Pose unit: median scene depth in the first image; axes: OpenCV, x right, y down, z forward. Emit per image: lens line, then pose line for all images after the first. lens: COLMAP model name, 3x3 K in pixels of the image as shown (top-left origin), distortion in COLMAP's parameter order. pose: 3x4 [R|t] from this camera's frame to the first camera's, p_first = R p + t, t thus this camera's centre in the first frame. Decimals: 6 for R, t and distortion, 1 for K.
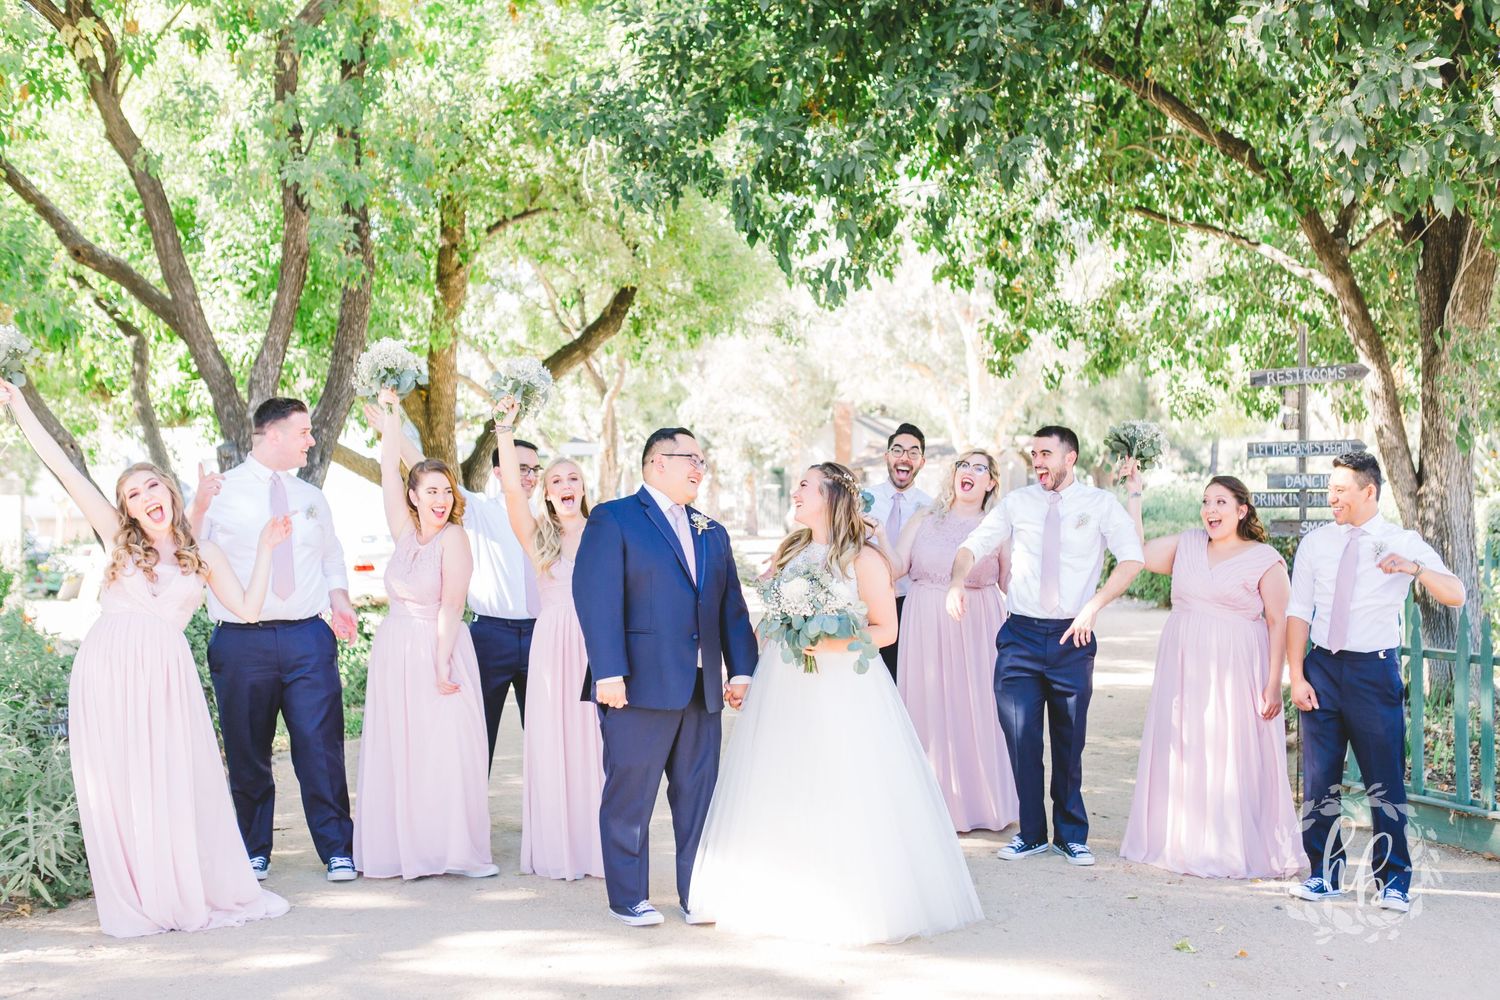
lens RADIAL K [[1881.3, 0, 750.0], [0, 1881.3, 500.0], [0, 0, 1]] dist [-0.017029, -0.004732]
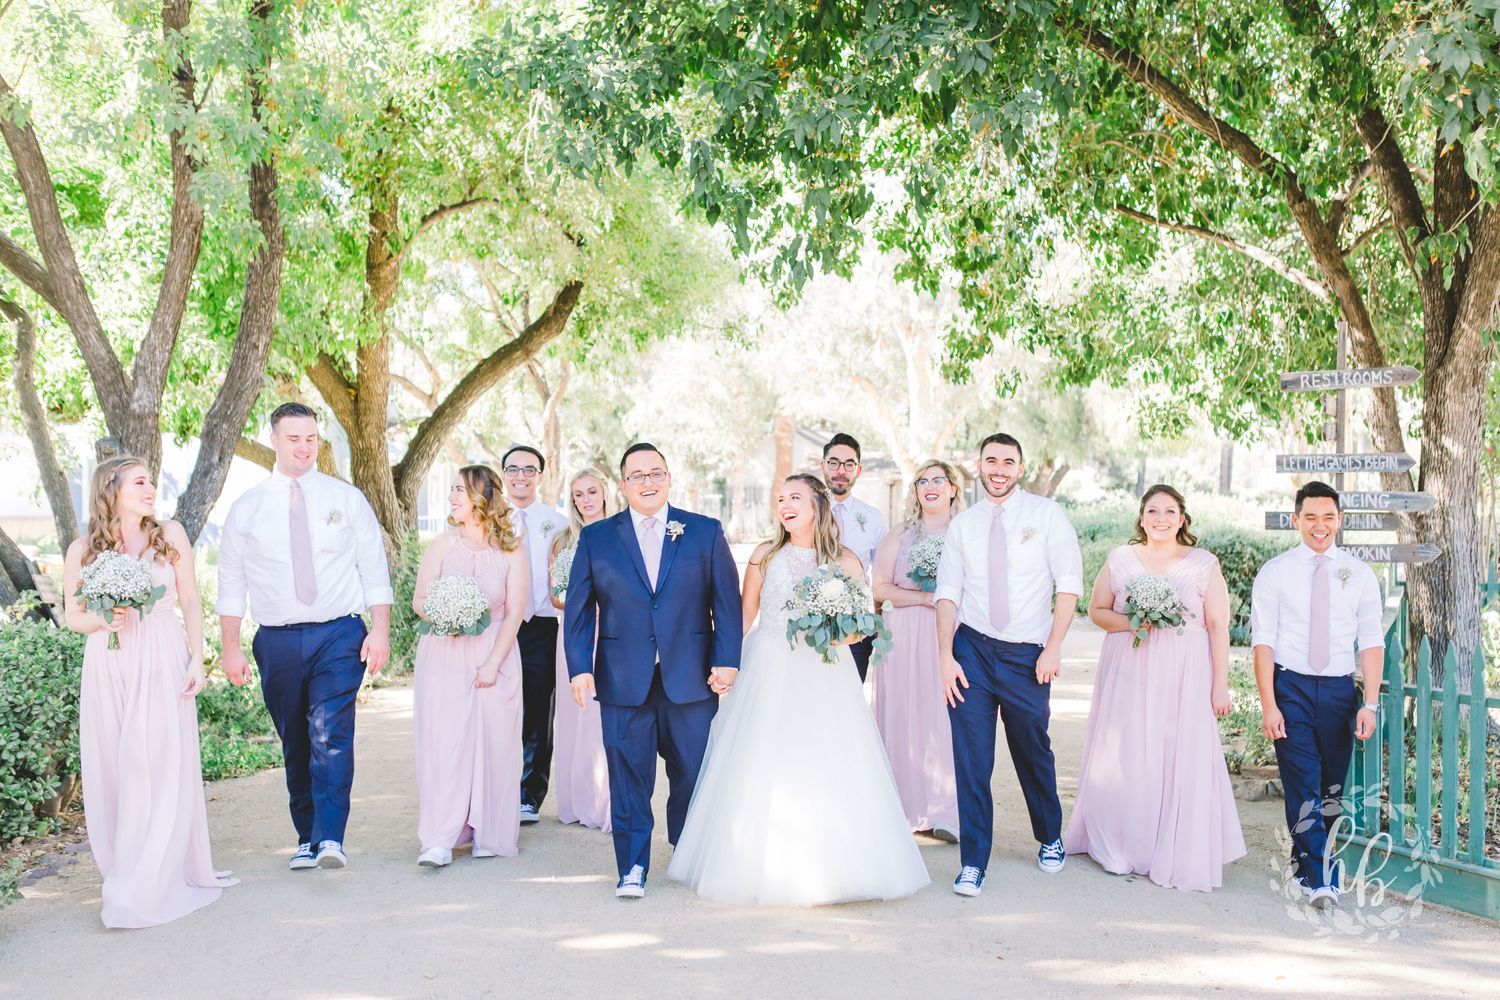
lens RADIAL K [[1644.1, 0, 750.0], [0, 1644.1, 500.0], [0, 0, 1]] dist [0.112585, -0.324729]
pose [[0.999073, 0.015780, 0.040045, -0.007110], [-0.015575, 0.999864, -0.005435, -0.001206], [-0.040125, 0.004806, 0.999183, 0.176159]]
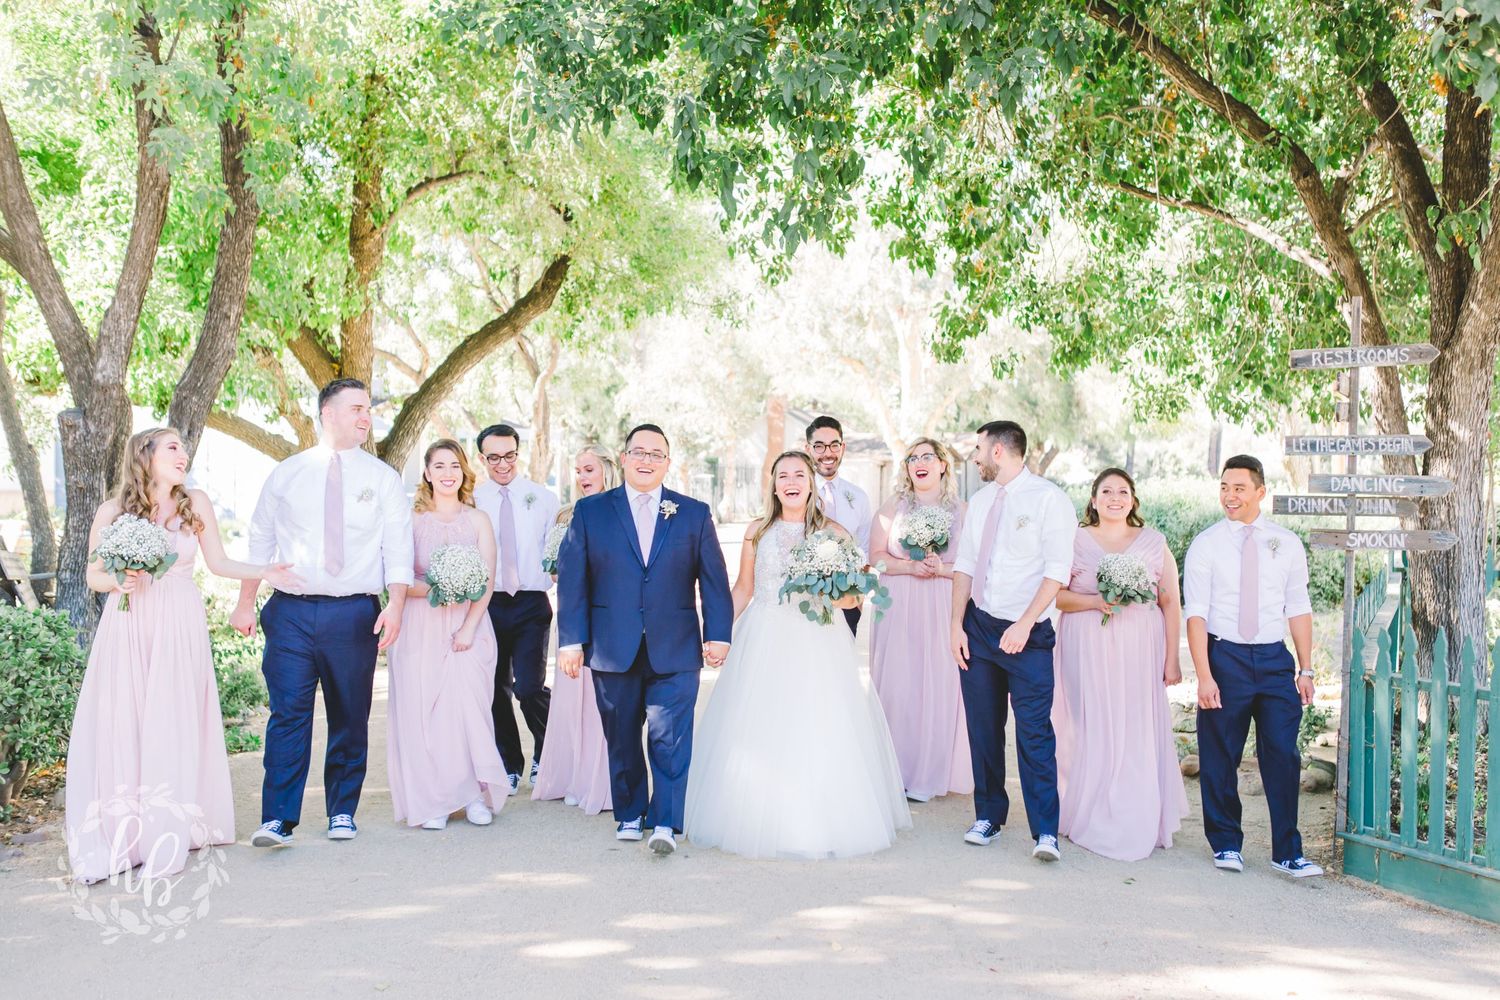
lens RADIAL K [[1574.9, 0, 750.0], [0, 1574.9, 500.0], [0, 0, 1]] dist [0.089555, -0.237069]
pose [[0.998863, 0.023269, 0.041613, -0.000340], [-0.023571, 0.999699, 0.006804, -0.001114], [-0.041442, -0.007777, 0.999111, 0.225191]]
